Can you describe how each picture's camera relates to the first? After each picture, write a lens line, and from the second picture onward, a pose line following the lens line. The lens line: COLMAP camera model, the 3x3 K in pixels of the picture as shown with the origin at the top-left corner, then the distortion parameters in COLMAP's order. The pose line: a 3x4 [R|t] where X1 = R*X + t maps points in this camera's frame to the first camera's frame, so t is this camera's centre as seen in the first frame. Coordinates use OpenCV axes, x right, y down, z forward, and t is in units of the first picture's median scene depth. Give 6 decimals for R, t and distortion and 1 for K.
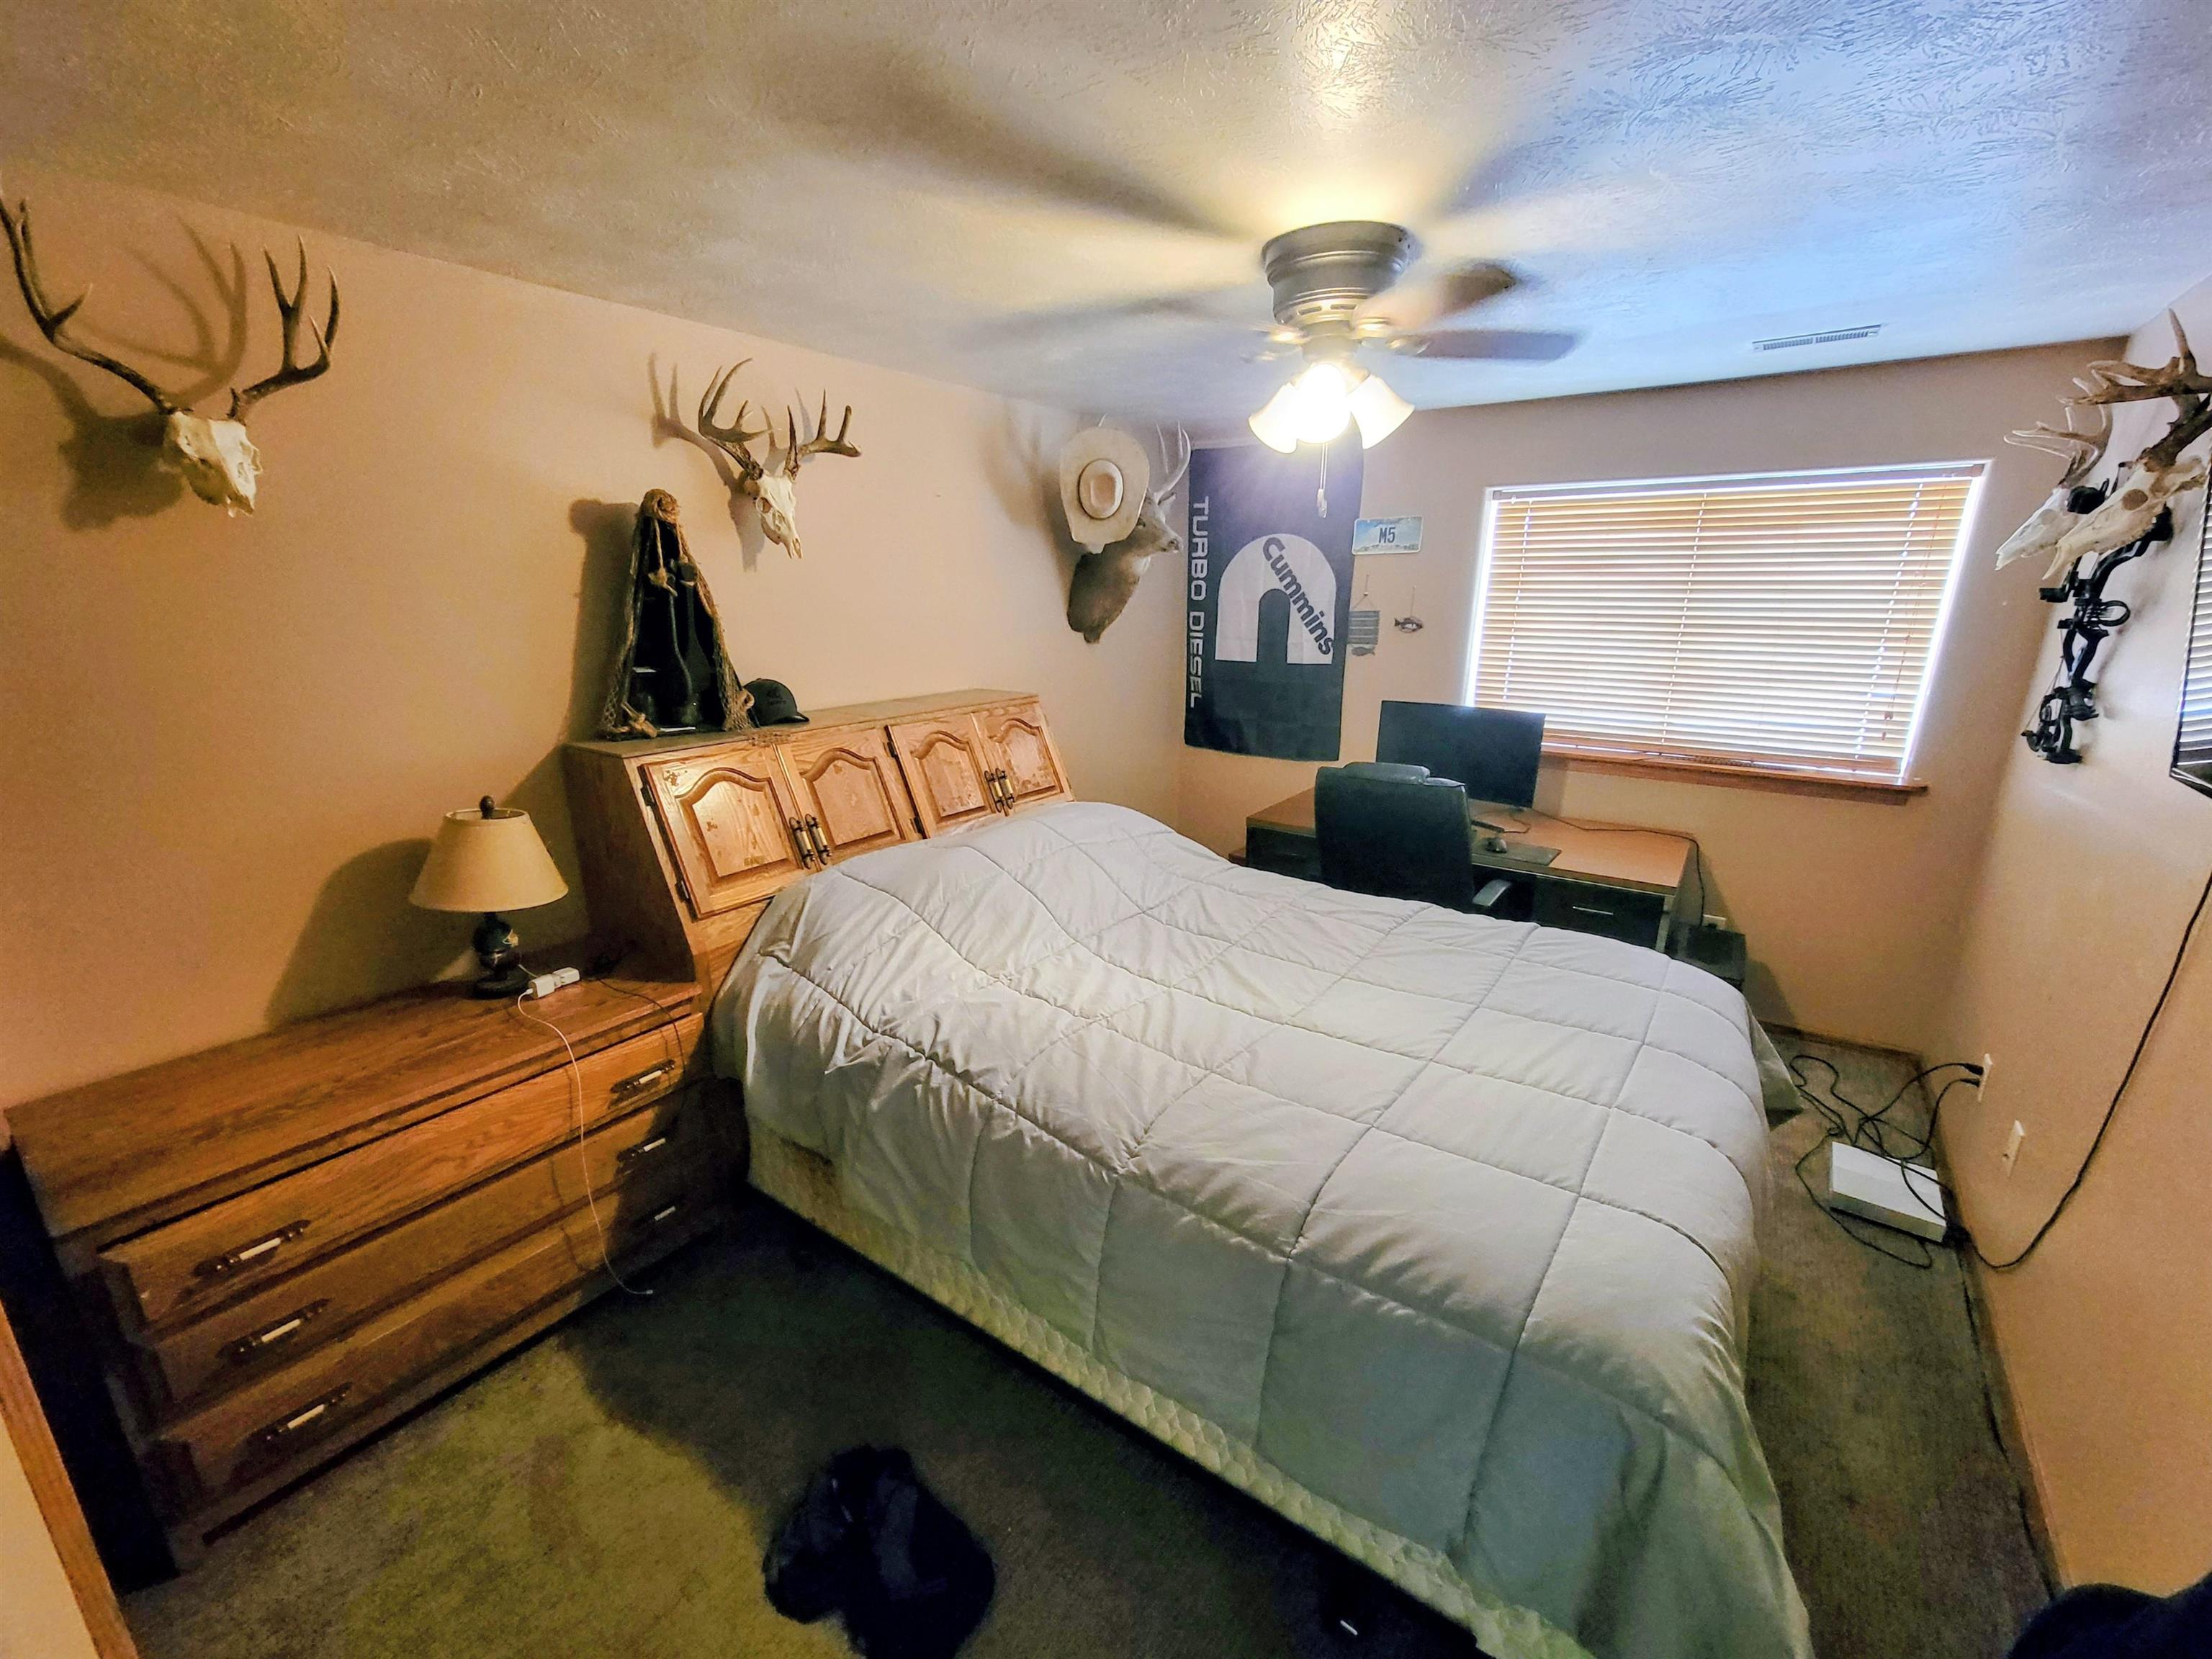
lens RADIAL K [[905.5, 0, 1105.2], [0, 905.5, 849.4], [0, 0, 1]] dist [-0.005136, 0.000474]
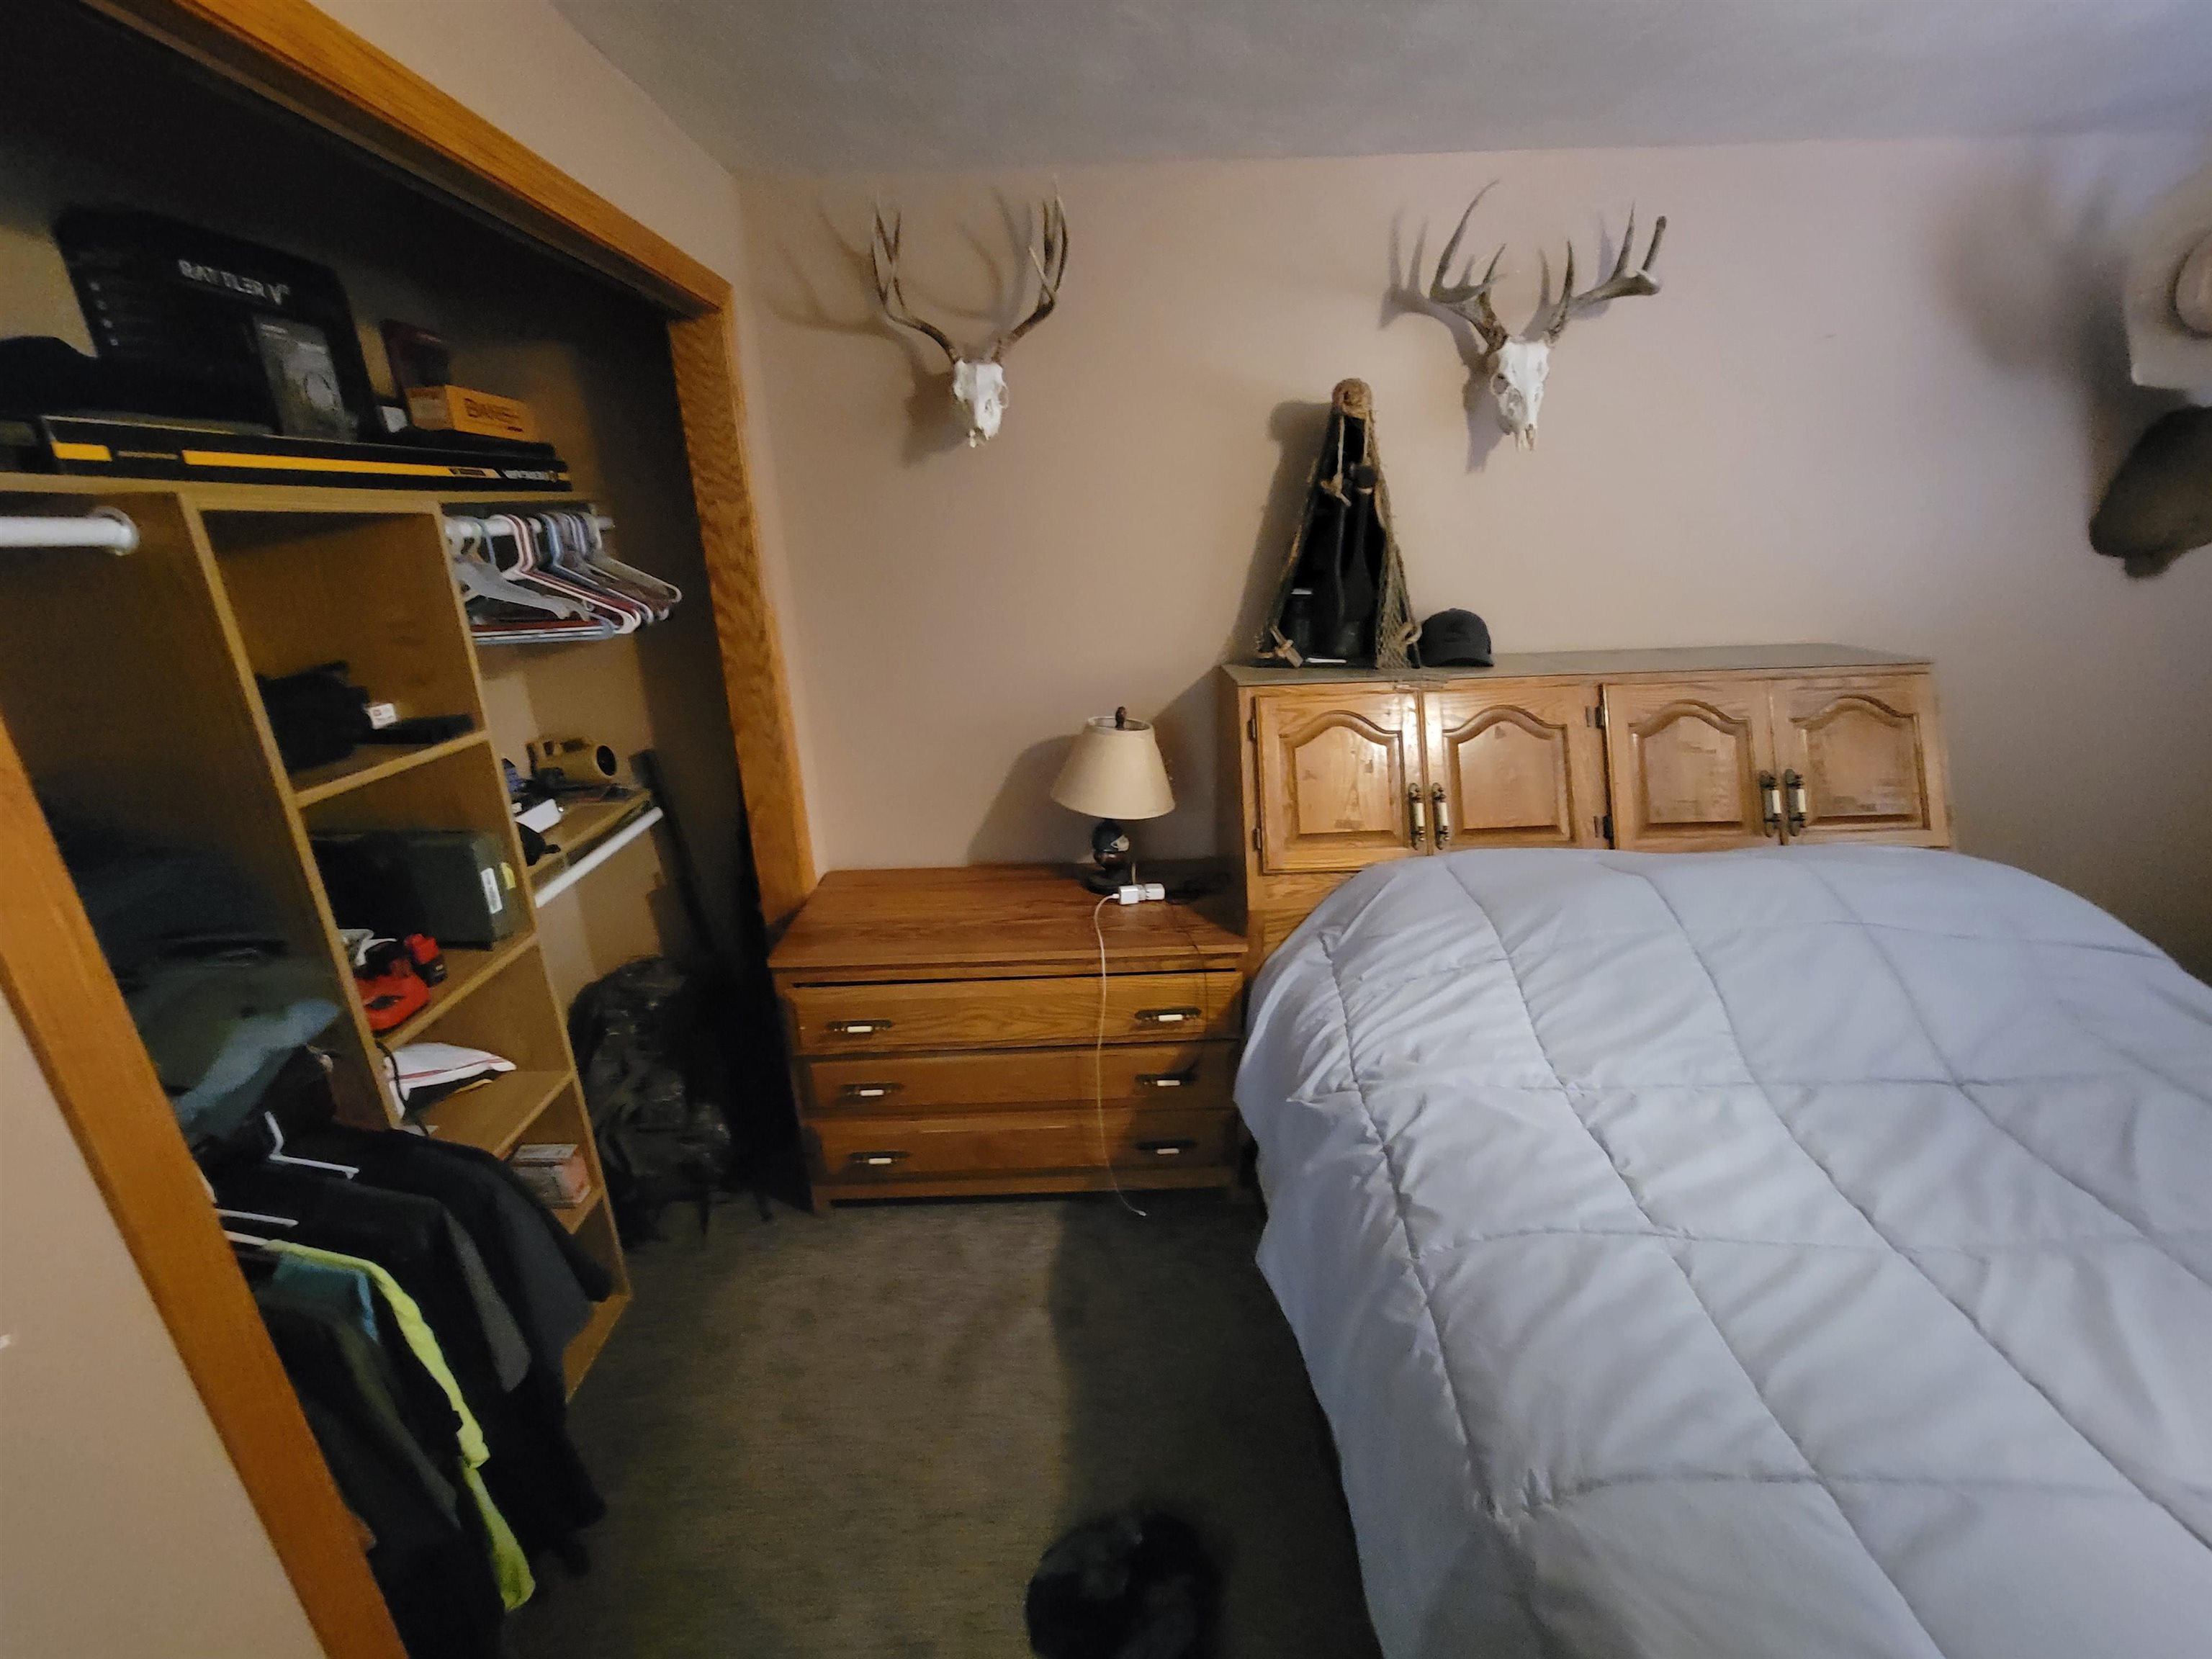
lens RADIAL K [[905.5, 0, 1105.2], [0, 905.5, 849.4], [0, 0, 1]] dist [-0.005136, 0.000474]
pose [[0.587177, 0.255604, -0.768043, 0.142435], [-0.195208, 0.965545, 0.172094, -0.069545], [0.785568, 0.048879, 0.616841, 0.310465]]
